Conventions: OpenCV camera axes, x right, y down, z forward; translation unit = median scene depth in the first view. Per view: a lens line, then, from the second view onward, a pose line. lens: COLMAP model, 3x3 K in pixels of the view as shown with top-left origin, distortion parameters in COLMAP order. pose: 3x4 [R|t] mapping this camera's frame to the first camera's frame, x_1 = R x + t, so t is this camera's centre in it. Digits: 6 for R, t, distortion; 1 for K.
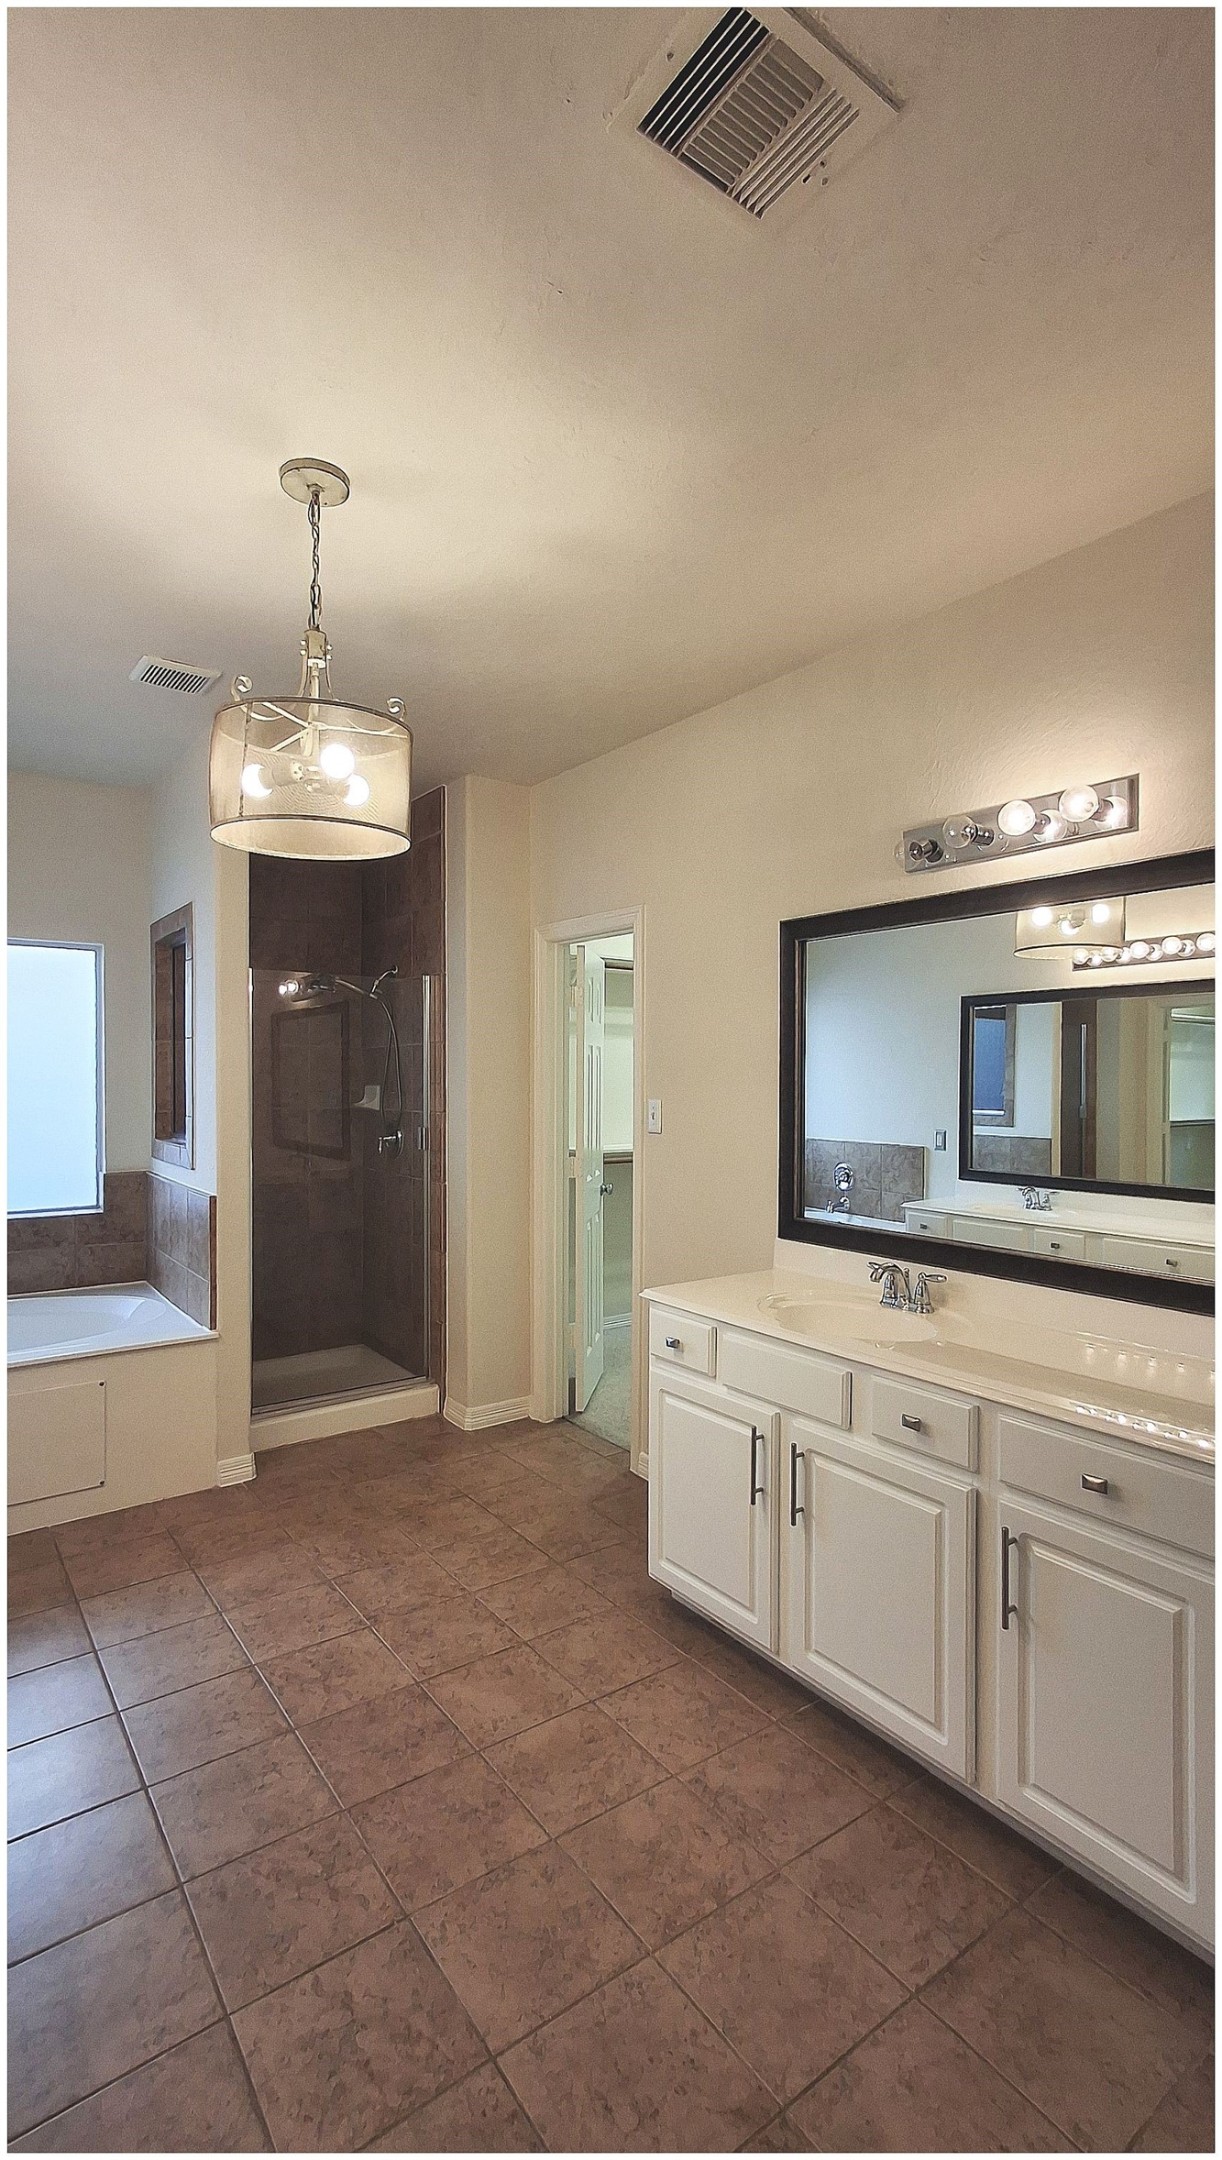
lens RADIAL K [[994.1, 0, 623.6], [0, 994.1, 1093.6], [0, 0, 1]] dist [-0.001444, 0.004259]
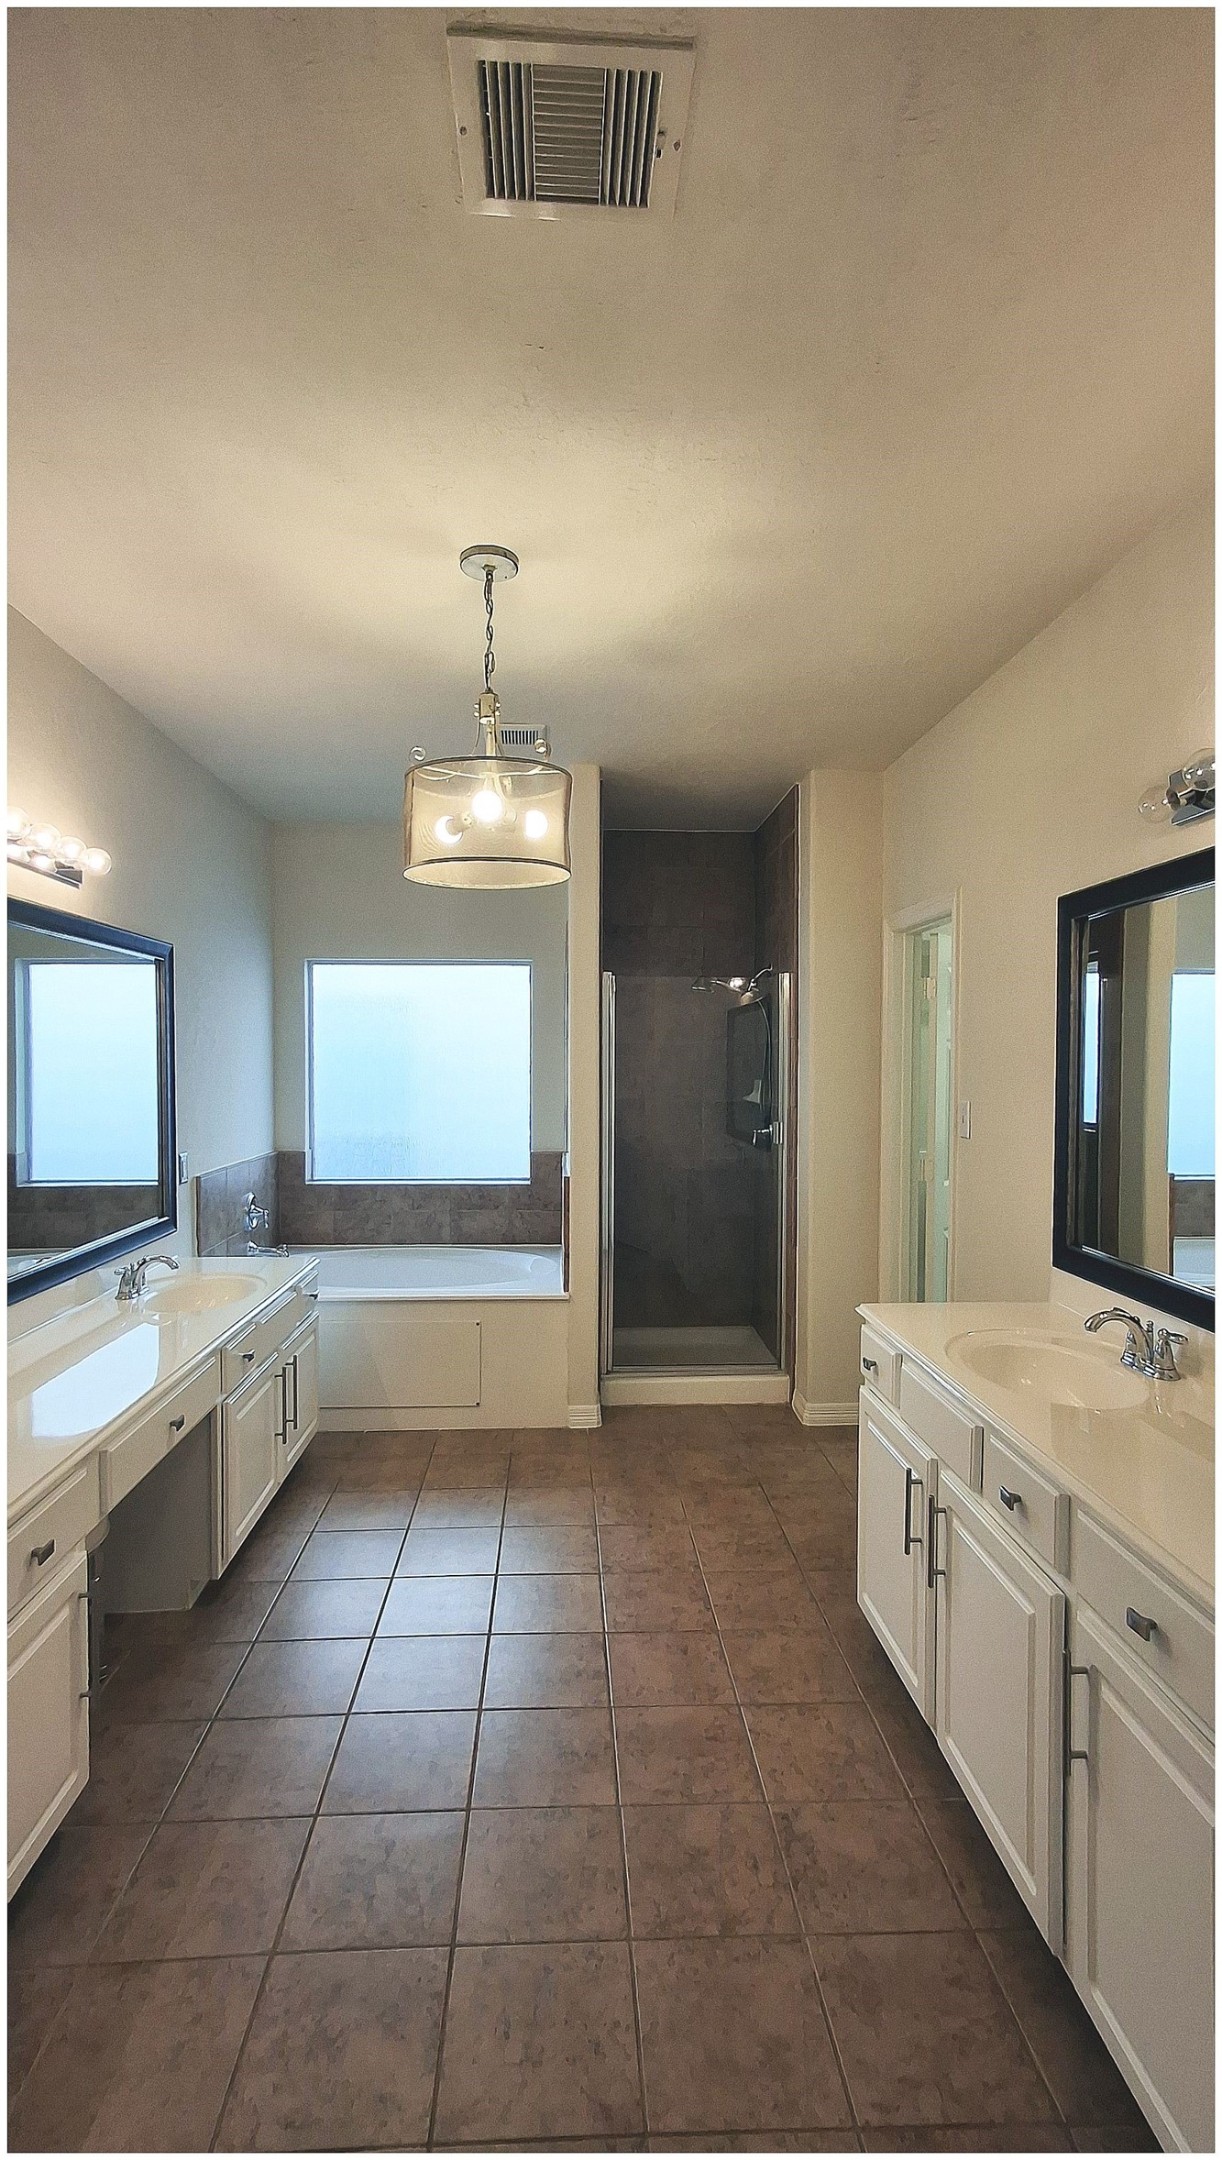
lens RADIAL K [[994.1, 0, 605.9], [0, 994.1, 1091.9], [0, 0, 1]] dist [-0.001444, 0.004259]
pose [[0.829167, 0.014914, -0.558803, 0.363525], [-0.009063, 0.999871, 0.013238, -0.014482], [0.558928, -0.005912, 0.829195, 0.091095]]
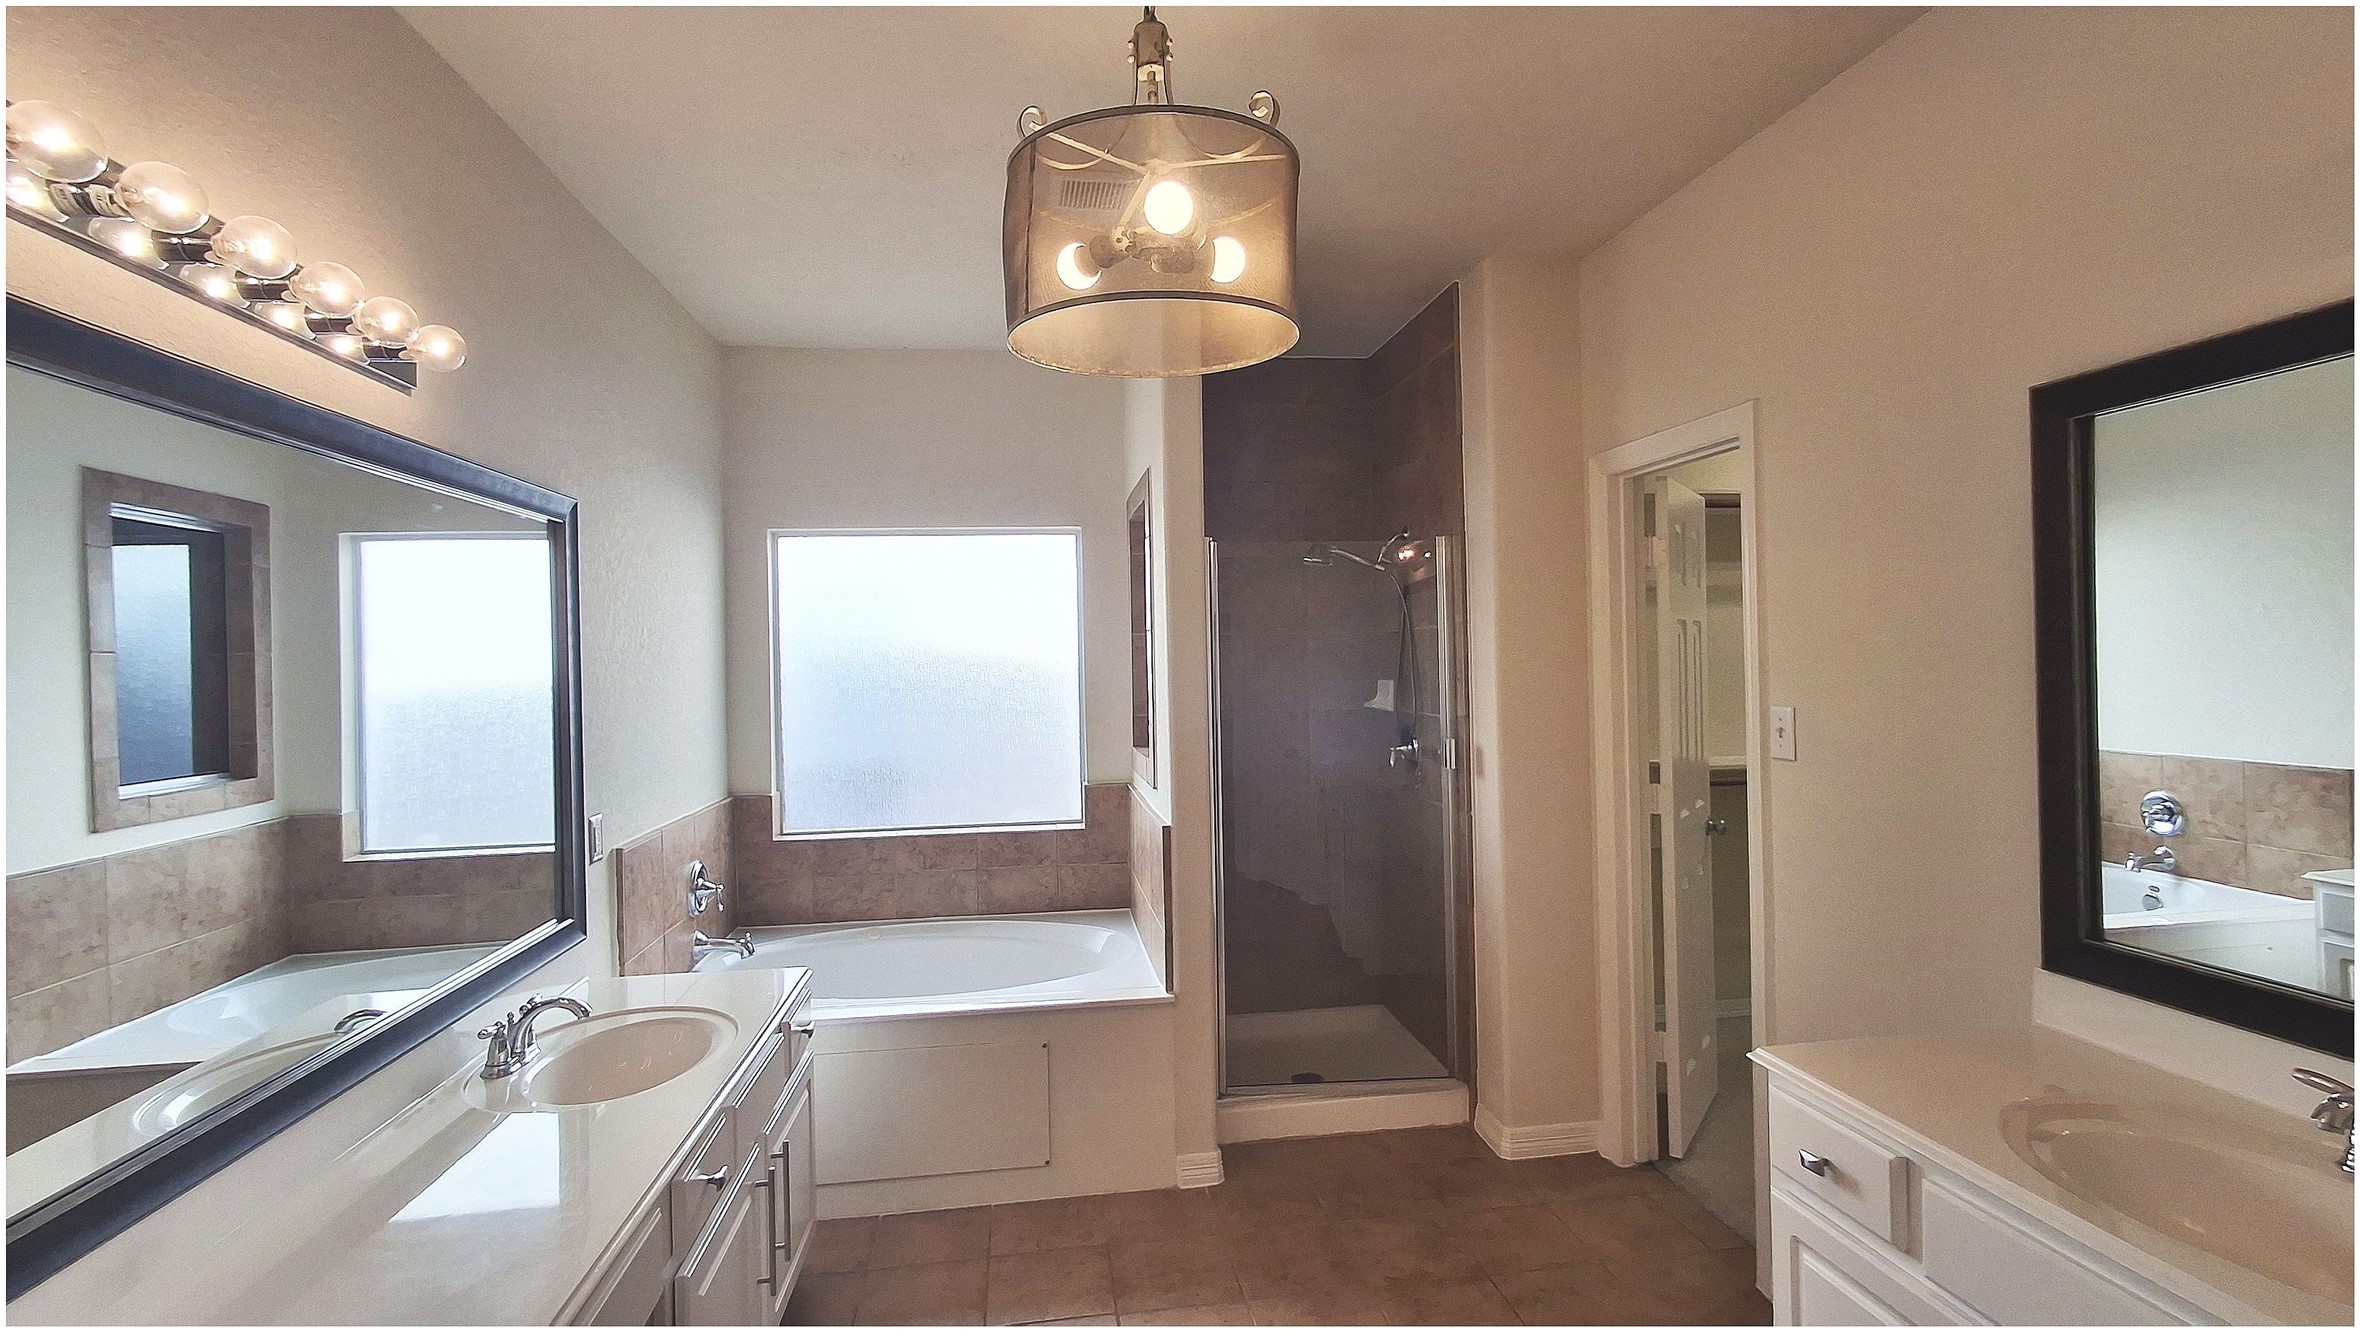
lens RADIAL K [[1086.2, 0, 1181.7], [0, 1086.2, 654.4], [0, 0, 1]] dist [-0.001444, 0.004259]
pose [[0.878691, -0.024232, -0.476776, 0.034597], [0.016358, 0.999653, -0.020660, -0.024589], [0.477111, 0.010355, 0.878782, 0.301064]]
